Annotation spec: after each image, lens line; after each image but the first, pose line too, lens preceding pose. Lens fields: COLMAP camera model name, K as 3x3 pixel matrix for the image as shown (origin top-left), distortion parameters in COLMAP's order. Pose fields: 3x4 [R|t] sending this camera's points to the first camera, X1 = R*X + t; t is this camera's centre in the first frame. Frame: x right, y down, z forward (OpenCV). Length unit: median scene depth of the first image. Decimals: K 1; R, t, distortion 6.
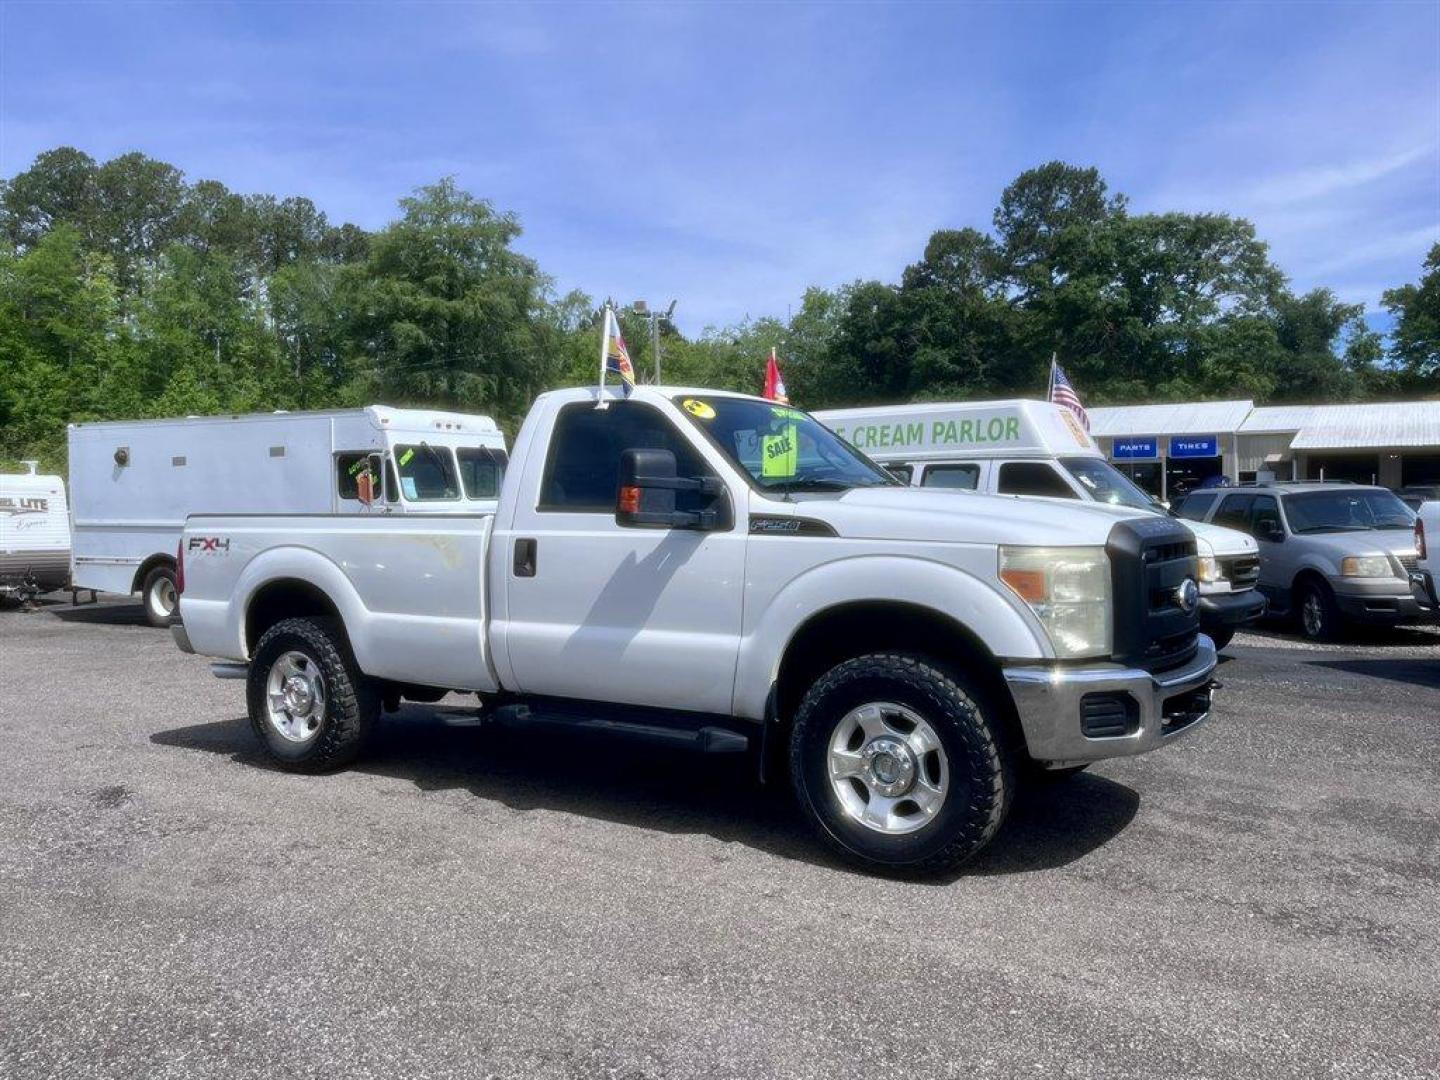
lens RADIAL K [[1095.9, 0, 718.2], [0, 1095.9, 540.3], [0, 0, 1]] dist [0.072951, -0.107369]
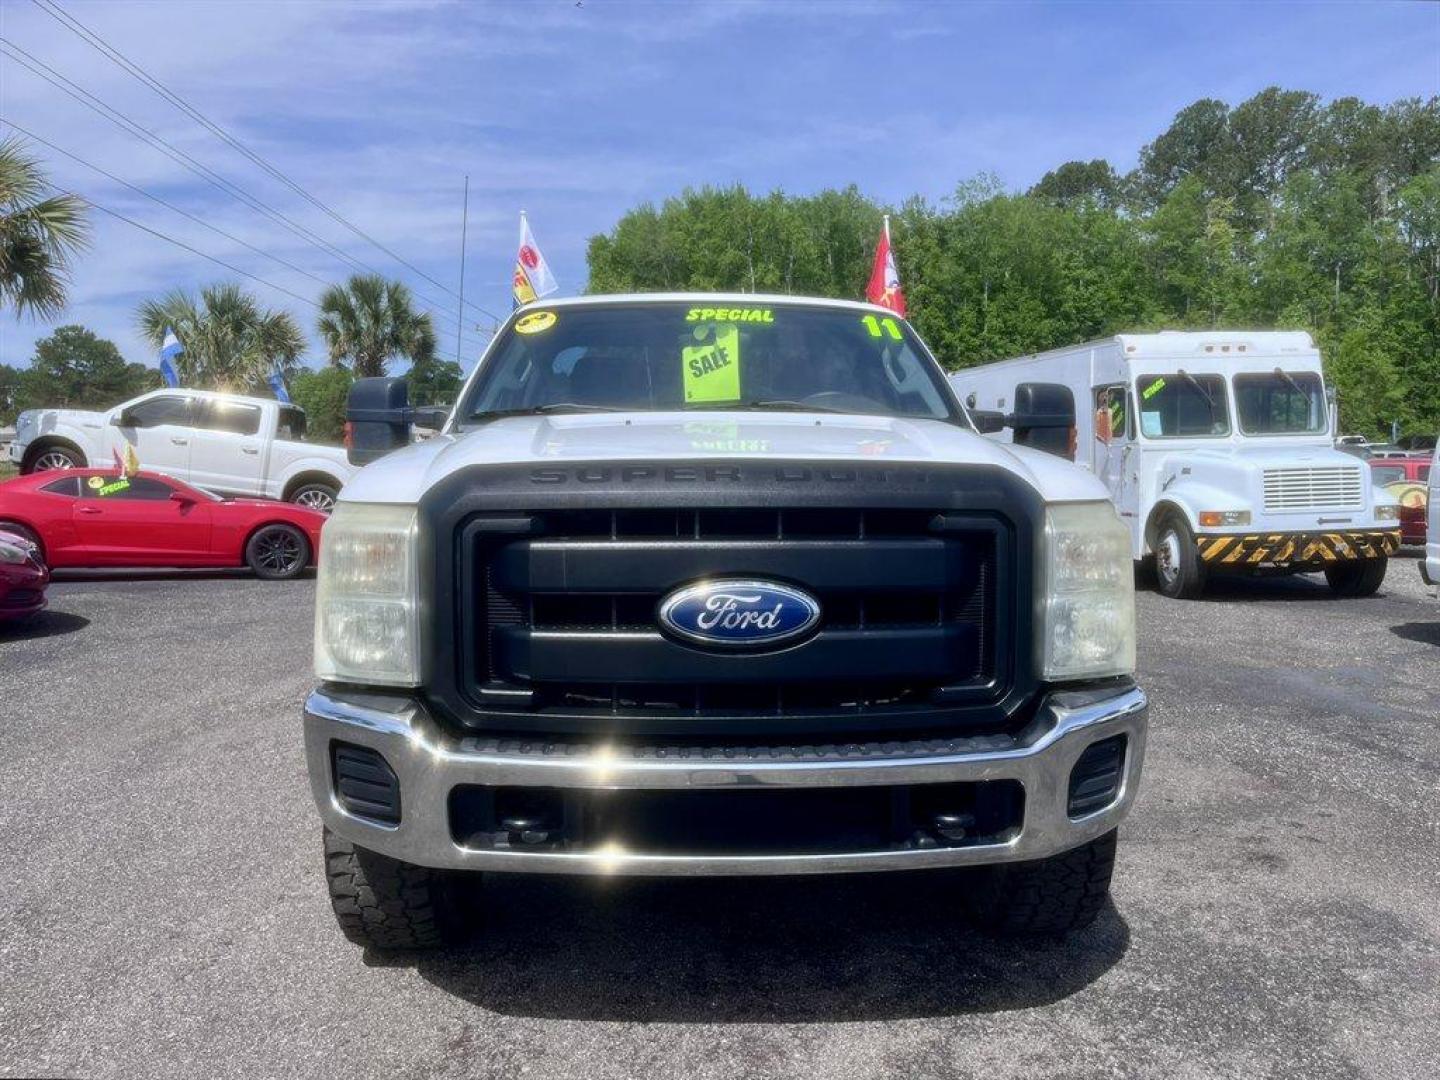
lens RADIAL K [[1095.9, 0, 718.2], [0, 1095.9, 540.3], [0, 0, 1]] dist [0.072951, -0.107369]
pose [[0.572257, 0.064374, -0.817544, 0.235326], [-0.020664, 0.997730, 0.064097, -0.004167], [0.819814, -0.019786, 0.572288, 0.201065]]
